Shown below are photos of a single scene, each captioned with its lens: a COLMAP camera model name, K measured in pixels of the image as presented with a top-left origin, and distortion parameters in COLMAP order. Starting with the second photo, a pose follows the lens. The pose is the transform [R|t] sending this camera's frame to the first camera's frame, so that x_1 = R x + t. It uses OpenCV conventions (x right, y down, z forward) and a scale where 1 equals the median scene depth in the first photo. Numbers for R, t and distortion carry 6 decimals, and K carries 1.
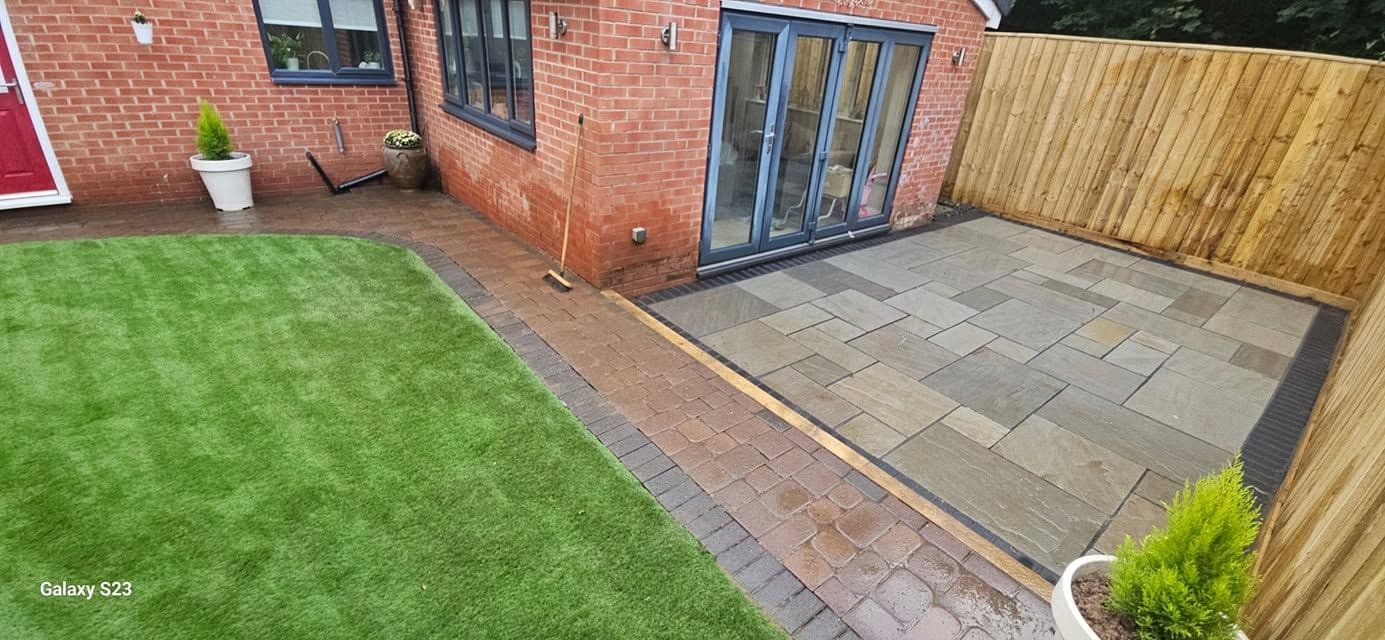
lens RADIAL K [[565.1, 0, 695.3], [0, 565.1, 312.4], [0, 0, 1]] dist [0.031800, -0.019797]
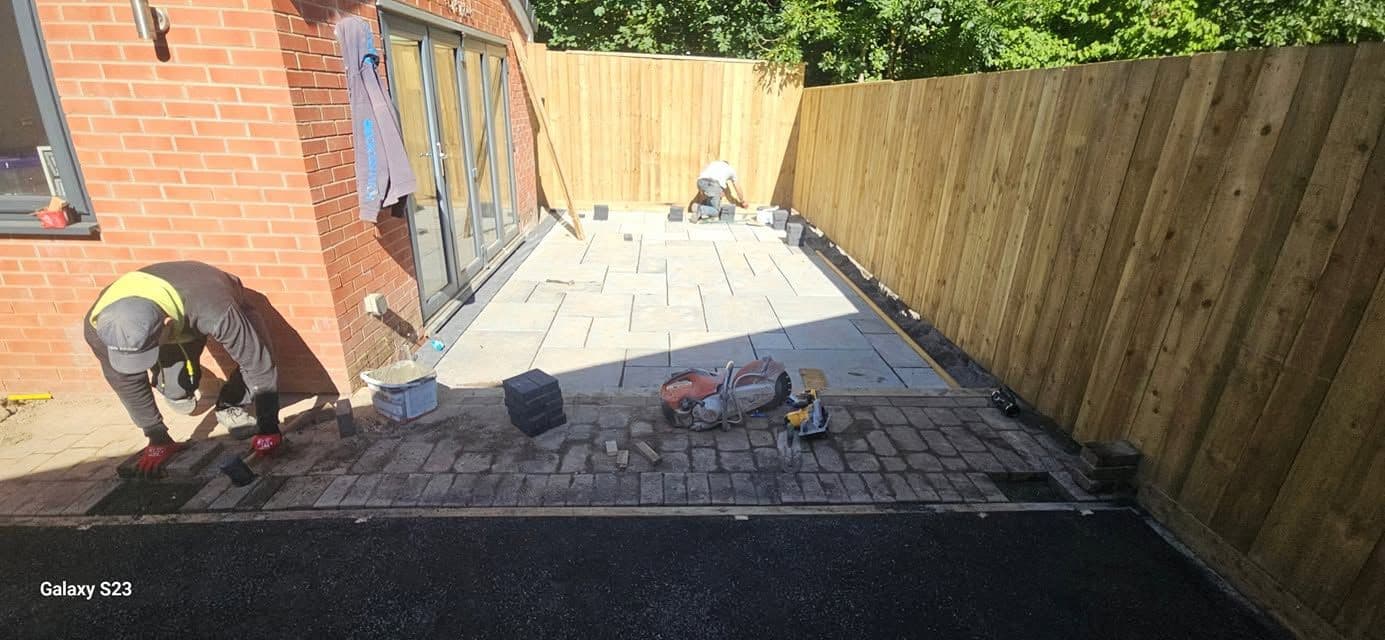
lens RADIAL K [[565.1, 0, 695.3], [0, 565.1, 312.4], [0, 0, 1]] dist [0.031800, -0.019797]
pose [[0.588719, -0.339755, 0.733469, -0.292318], [0.364333, 0.921515, 0.134430, -0.053025], [-0.721576, 0.188086, 0.666298, 0.147987]]
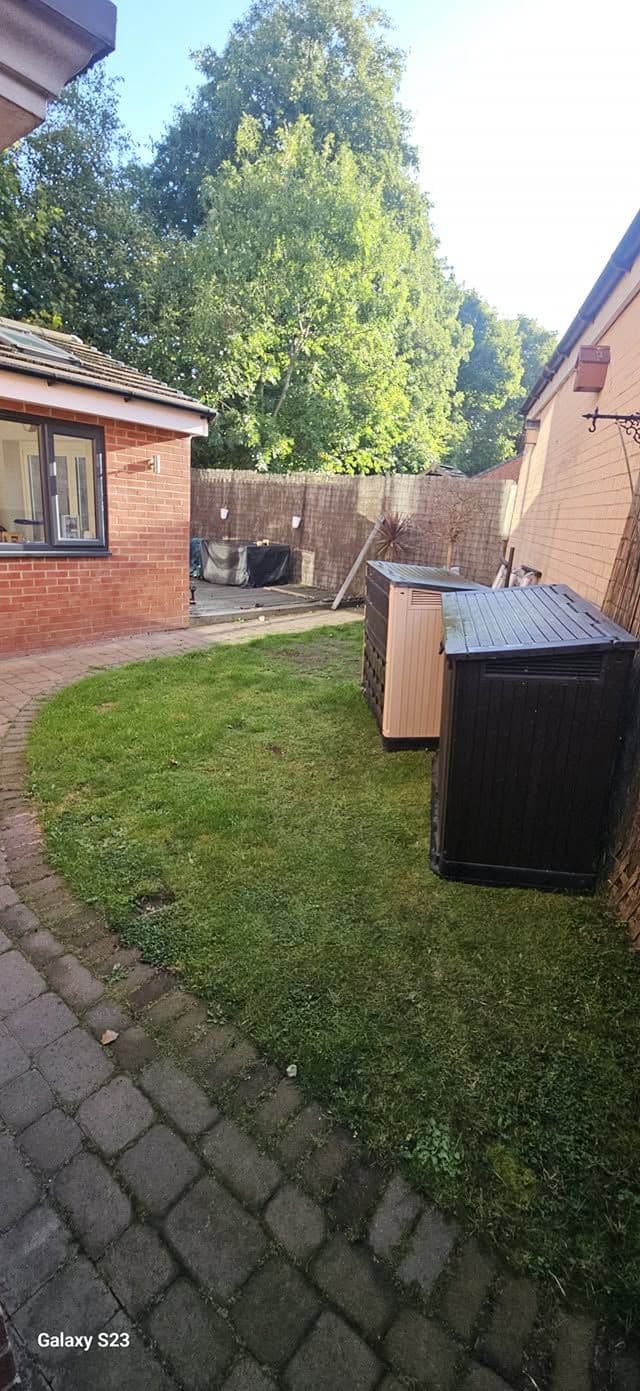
lens RADIAL K [[564.2, 0, 320.0], [0, 564.2, 695.5], [0, 0, 1]] dist [0.009783, -0.007700]
pose [[-0.183618, -0.391988, 0.901460, -1.244528], [0.352667, 0.829732, 0.432633, -0.314359], [-0.917557, 0.397354, -0.014113, 0.555230]]
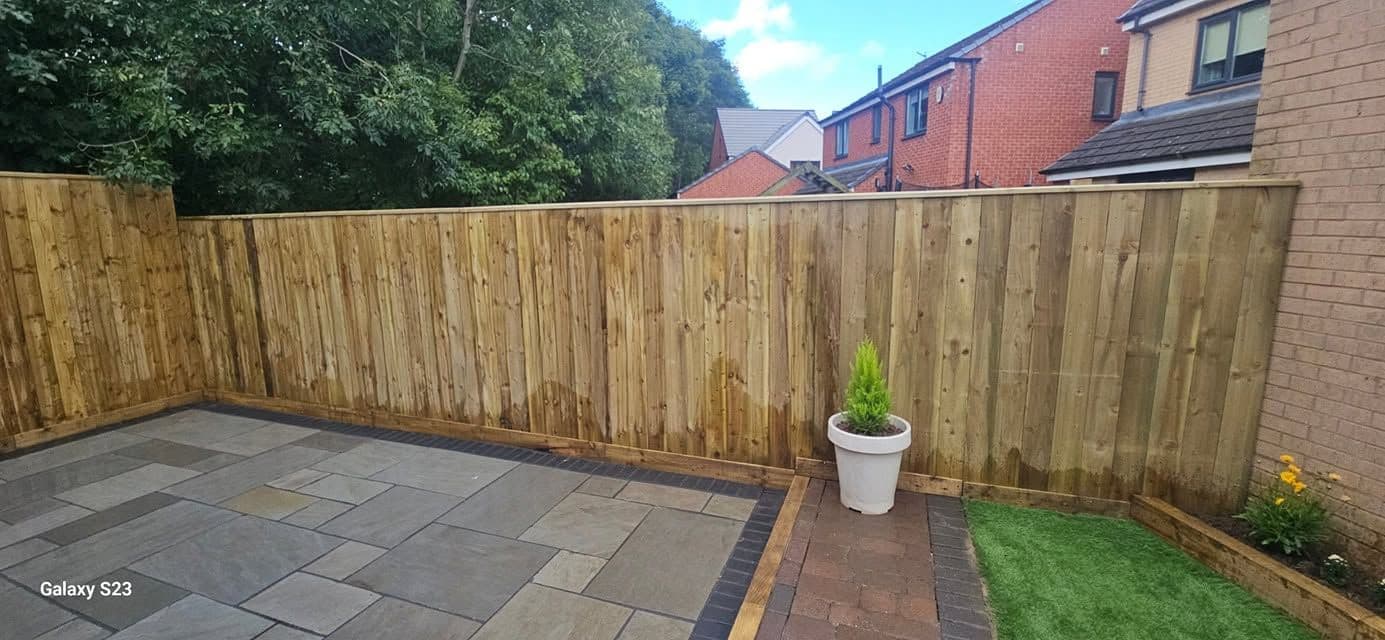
lens RADIAL K [[561.8, 0, 694.4], [0, 561.8, 315.1], [0, 0, 1]] dist [0.009783, -0.007700]
pose [[-0.508637, -0.213654, 0.834050, -0.139373], [0.350921, 0.833160, 0.427432, -0.244866], [-0.786220, 0.510094, -0.348801, 0.534862]]
